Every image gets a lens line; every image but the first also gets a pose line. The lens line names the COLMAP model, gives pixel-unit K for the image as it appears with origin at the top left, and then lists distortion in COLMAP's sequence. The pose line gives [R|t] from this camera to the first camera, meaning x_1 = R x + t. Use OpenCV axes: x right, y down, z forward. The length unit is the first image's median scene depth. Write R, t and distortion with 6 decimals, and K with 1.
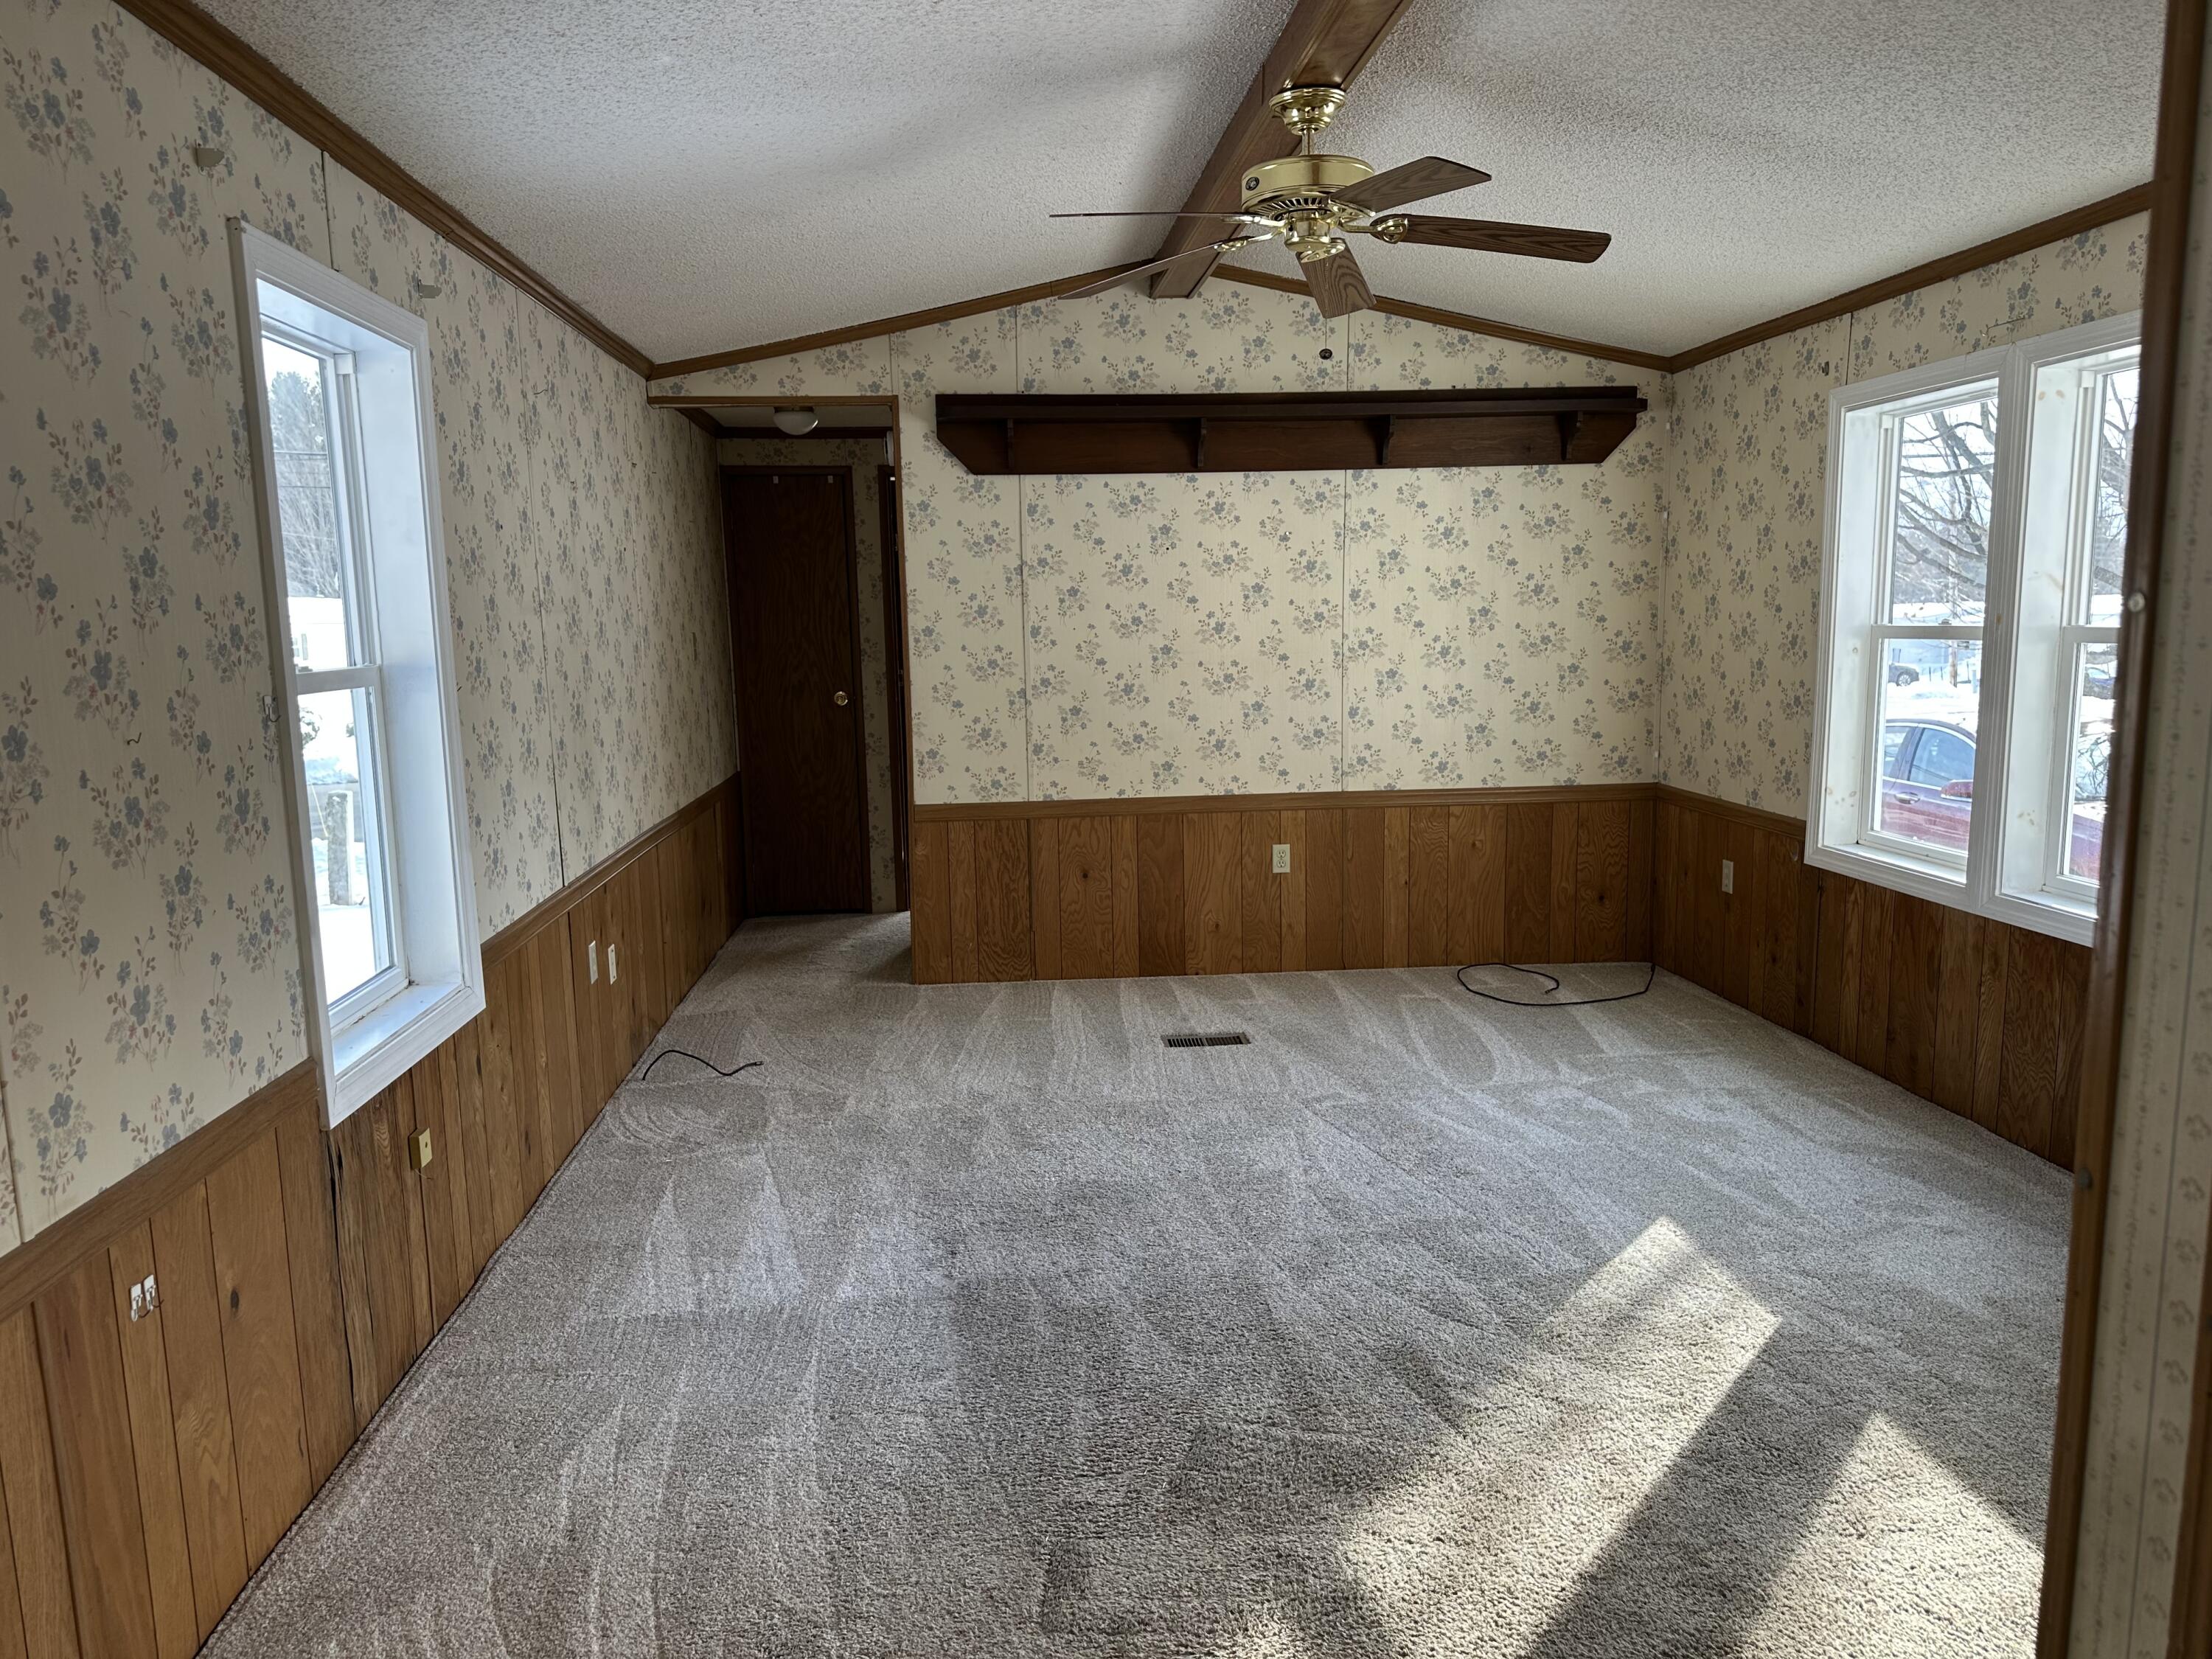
lens RADIAL K [[1564.4, 0, 1108.7], [0, 1564.4, 846.3], [0, 0, 1]] dist [0.209753, -0.369382]
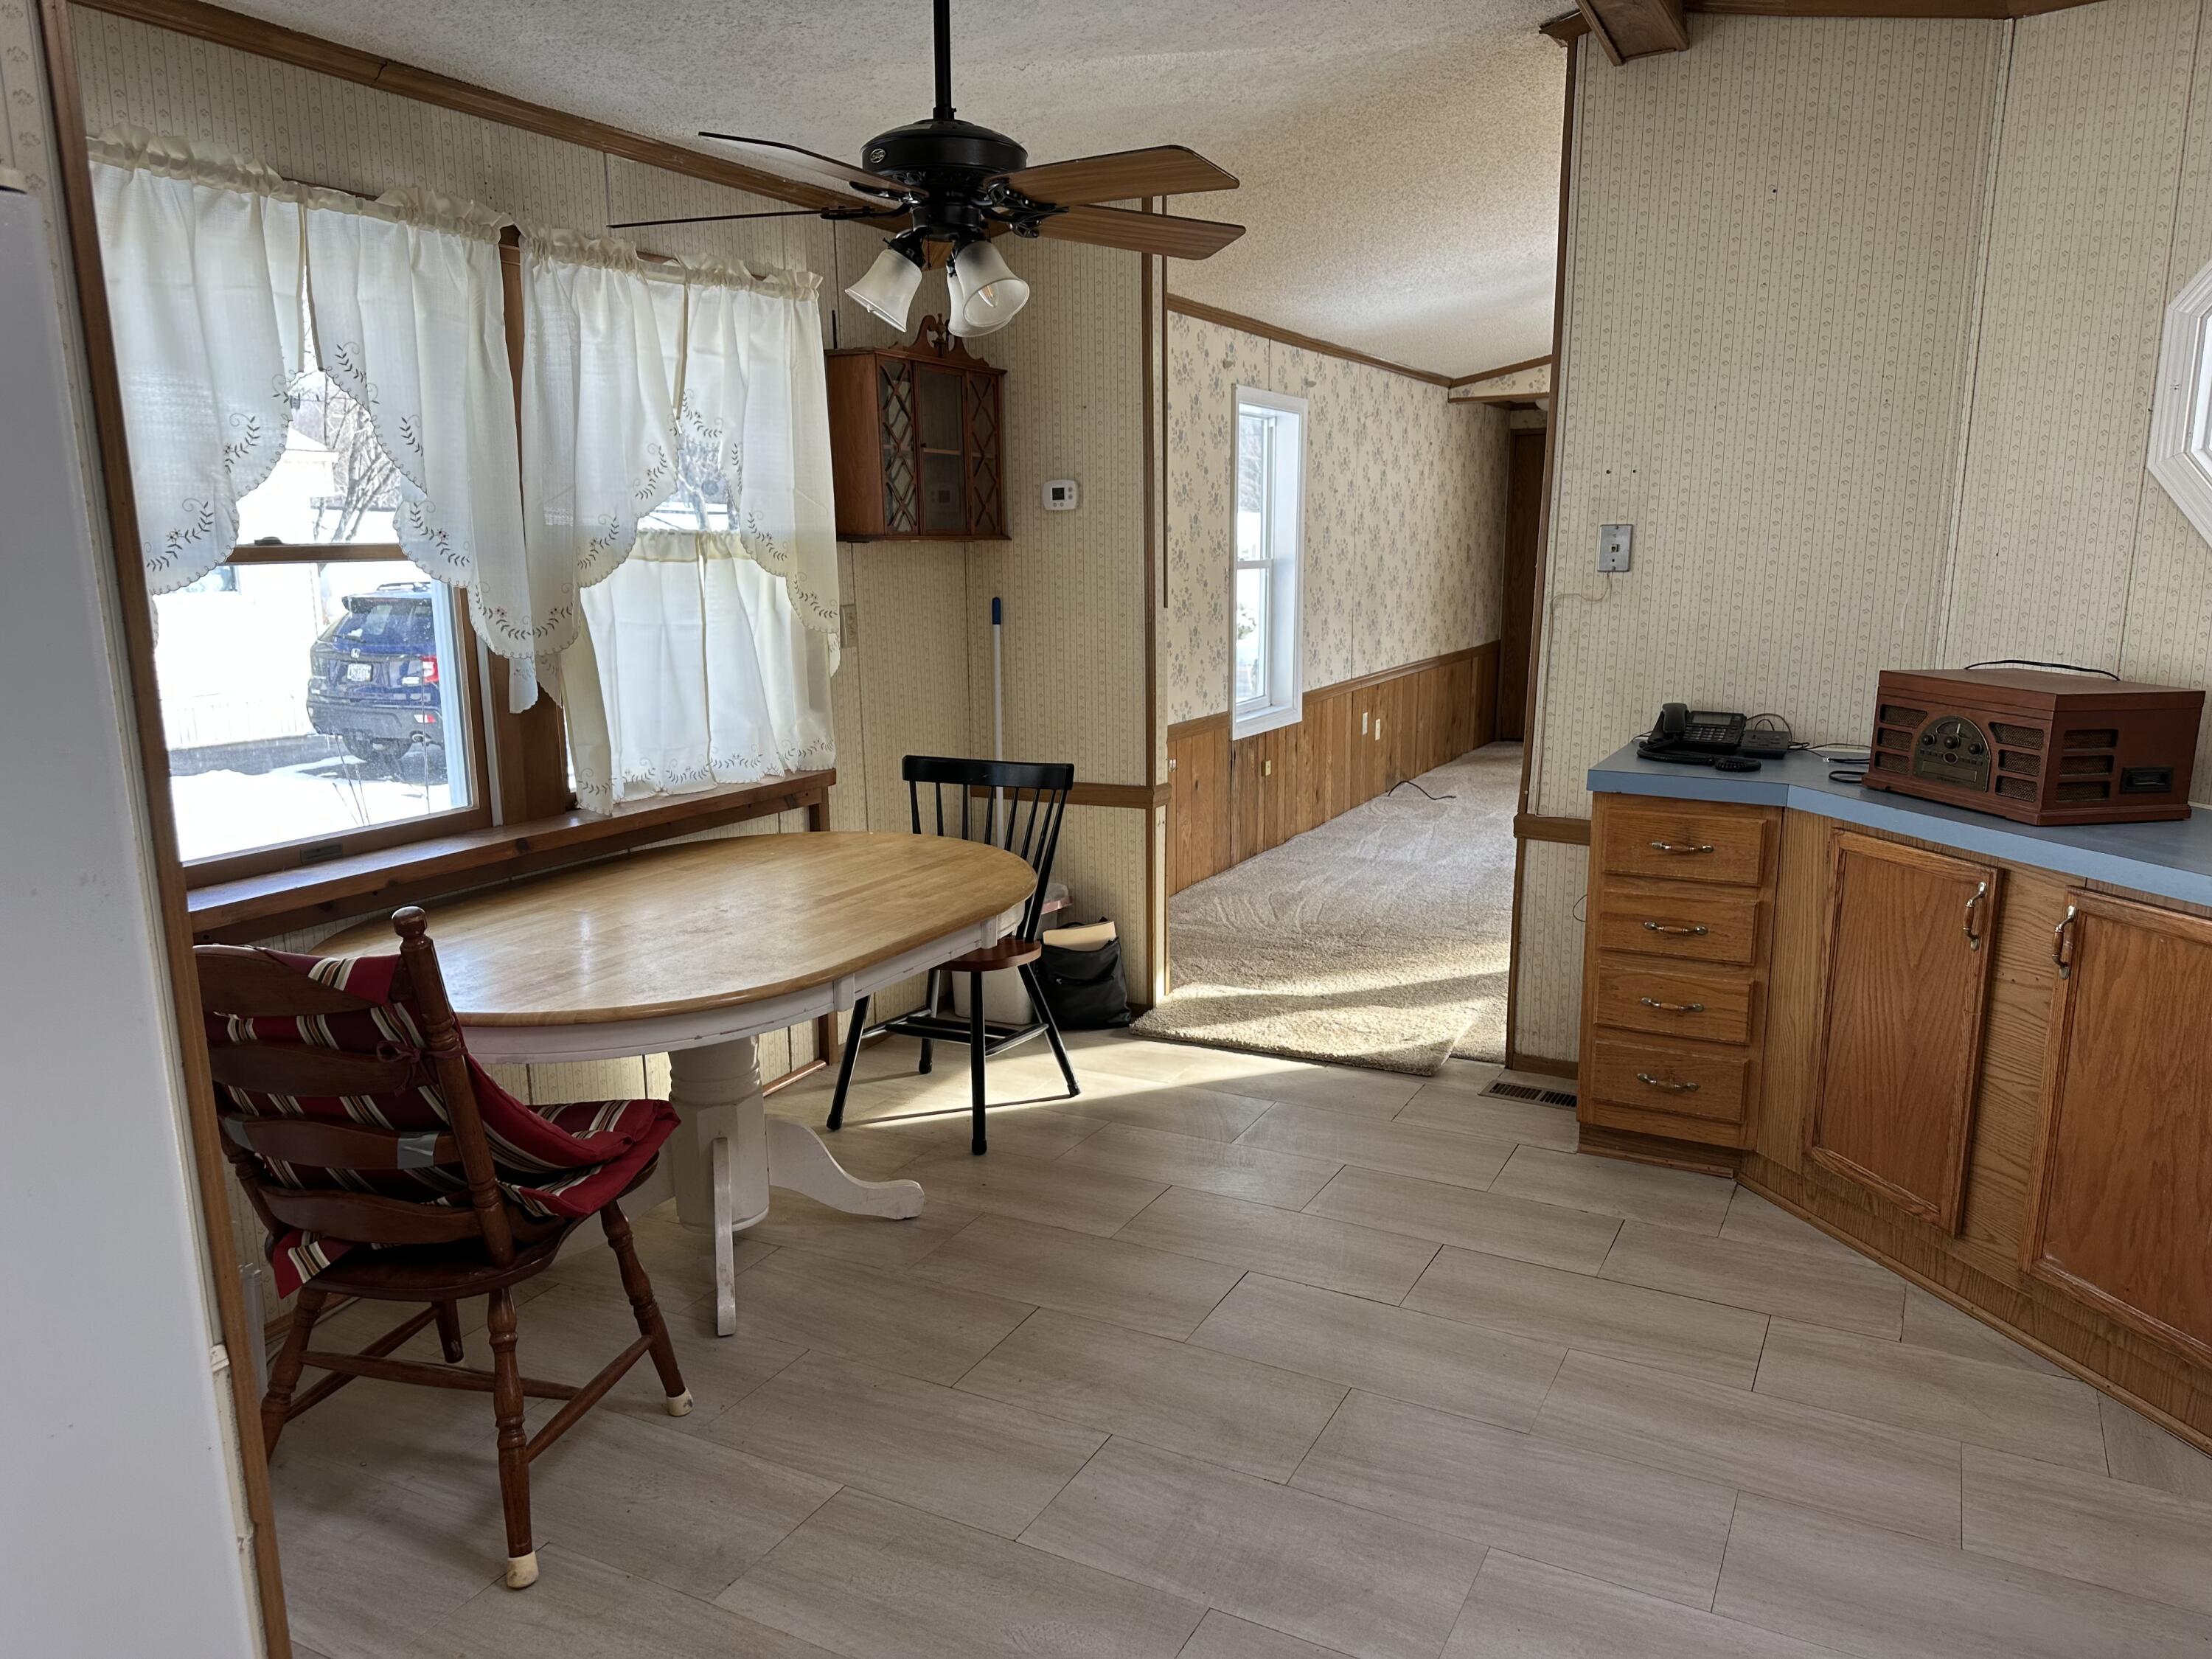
lens RADIAL K [[1558.1, 0, 1075.4], [0, 1558.1, 869.4], [0, 0, 1]] dist [0.061868, -0.092451]
pose [[0.839234, 0.119935, -0.530380, 0.348045], [-0.082320, 0.992154, 0.094098, 0.089163], [0.537504, -0.035310, 0.842522, -0.663306]]
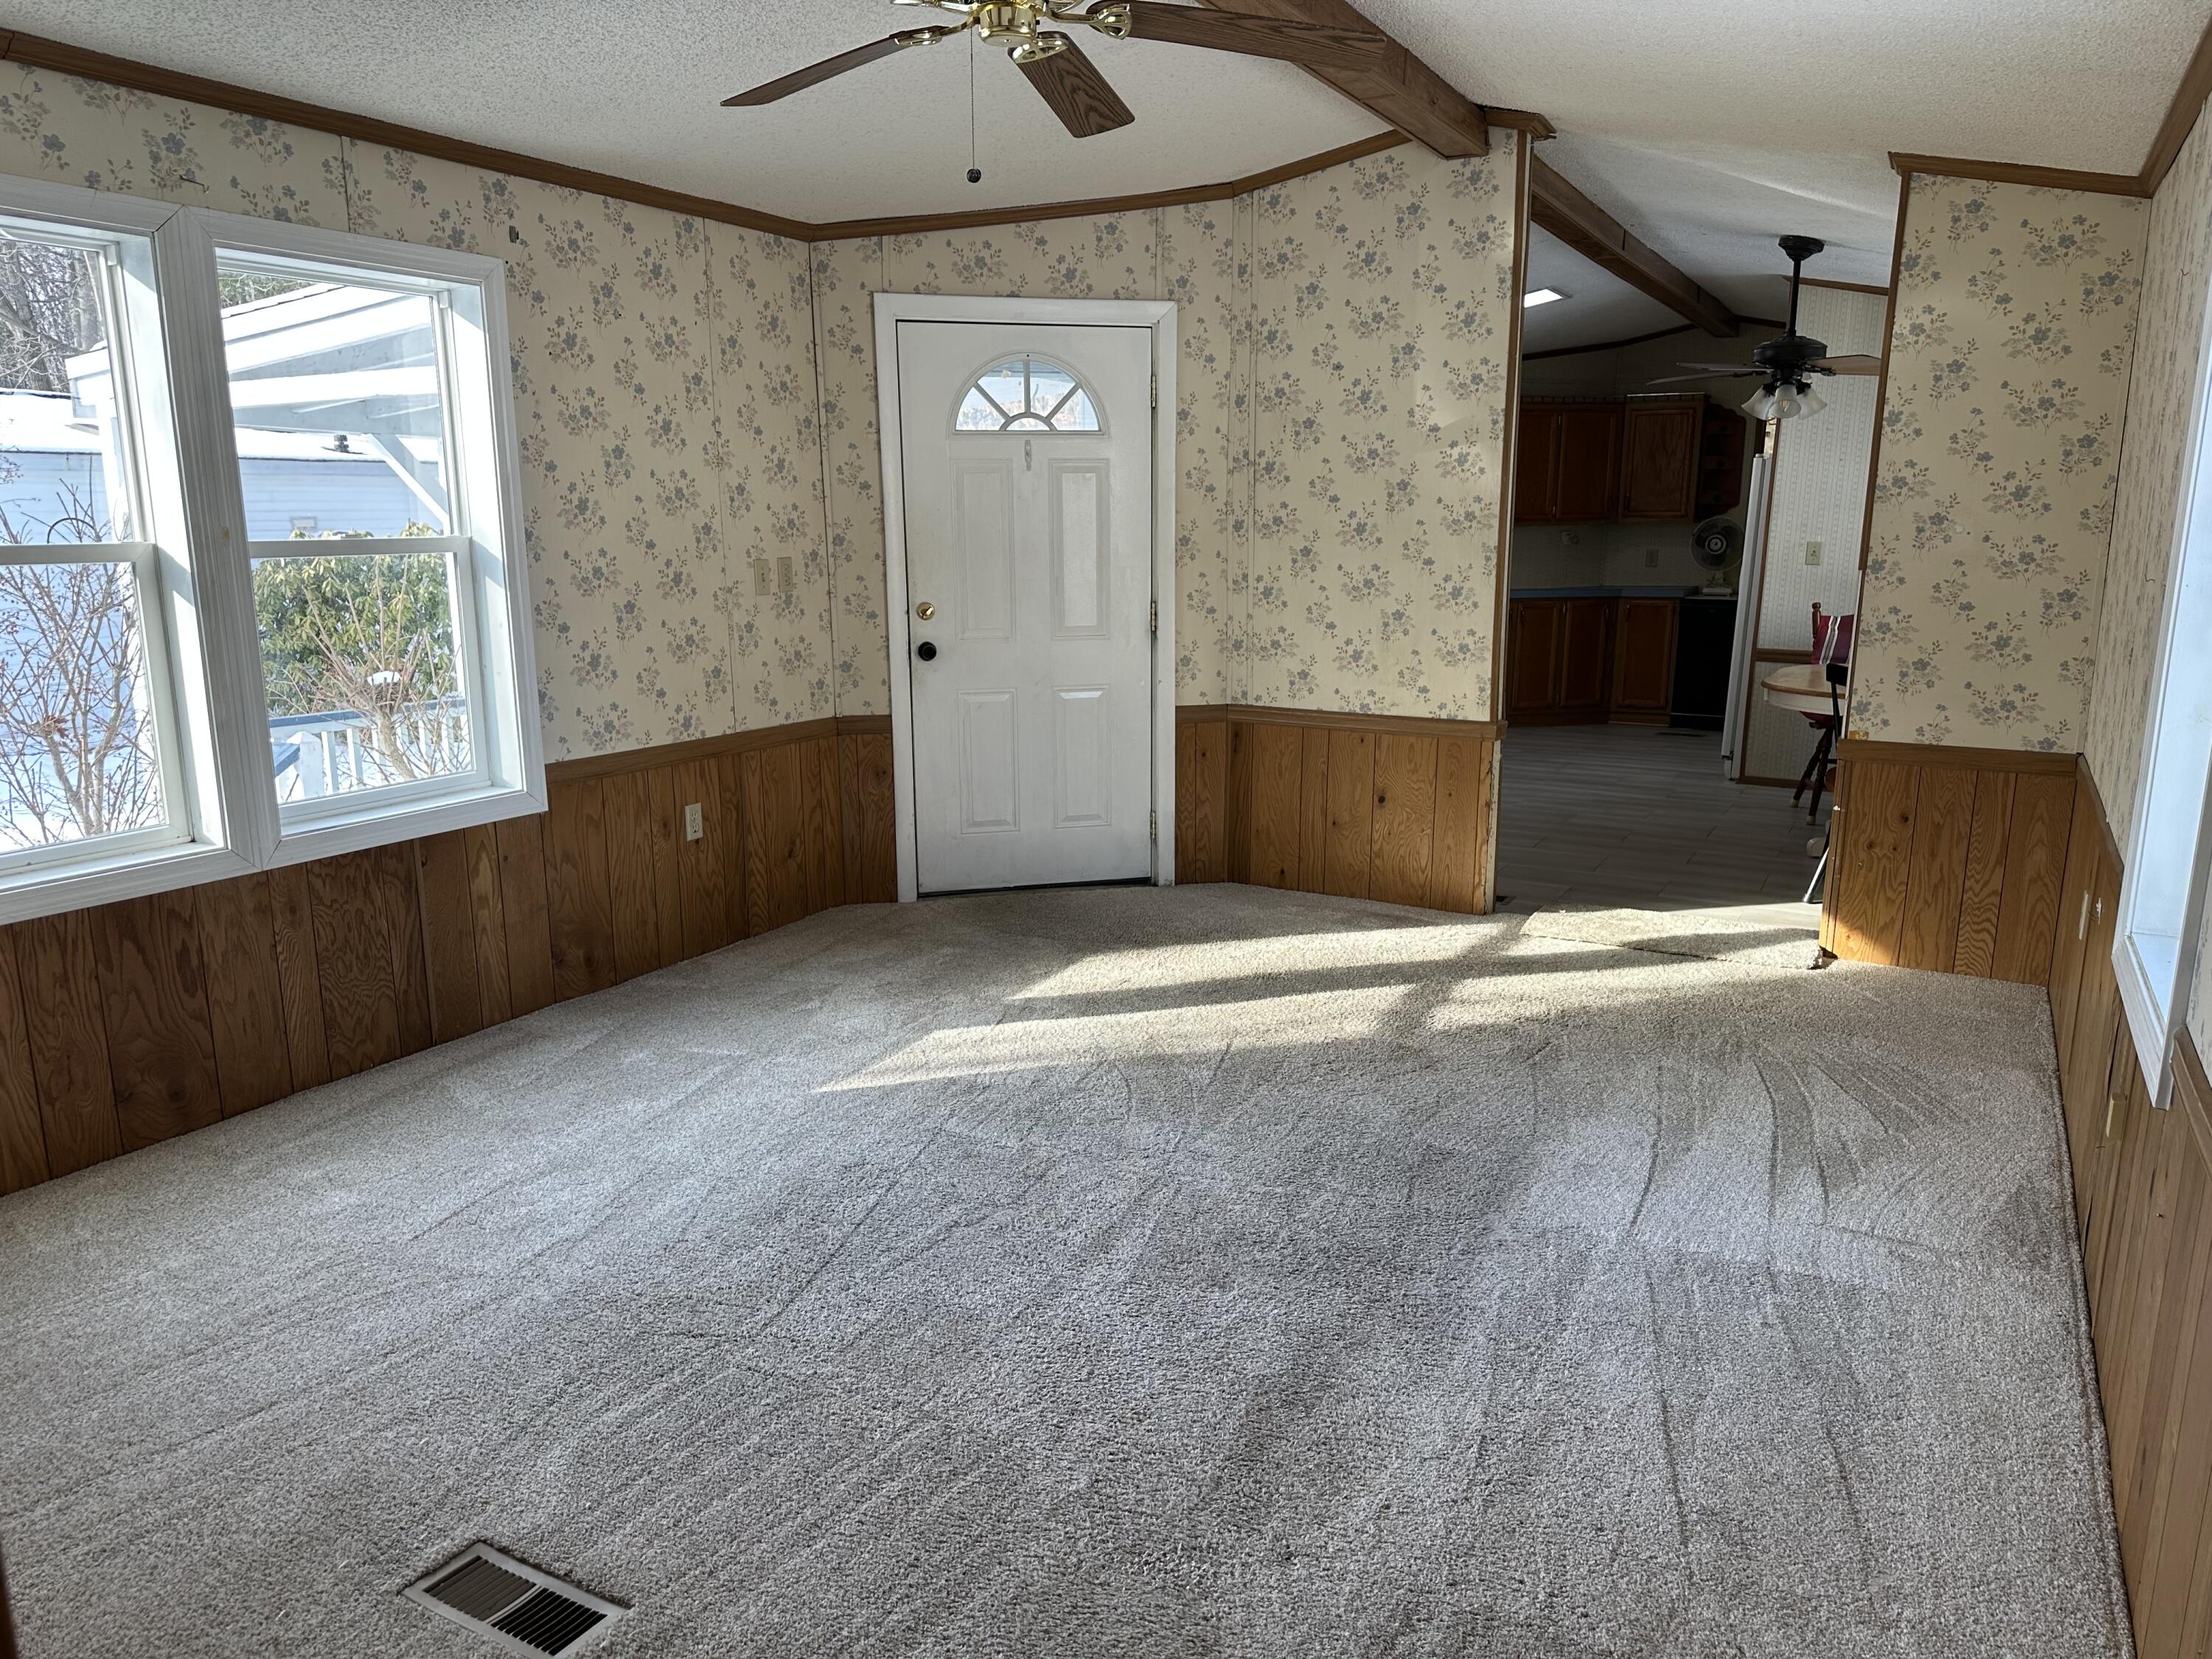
lens RADIAL K [[1558.1, 0, 1075.4], [0, 1558.1, 869.4], [0, 0, 1]] dist [0.061868, -0.092451]
pose [[-0.823419, -0.110925, 0.556486, -0.252072], [0.093818, 0.940595, 0.326311, -0.161822], [-0.559624, 0.320899, -0.764097, 1.152548]]
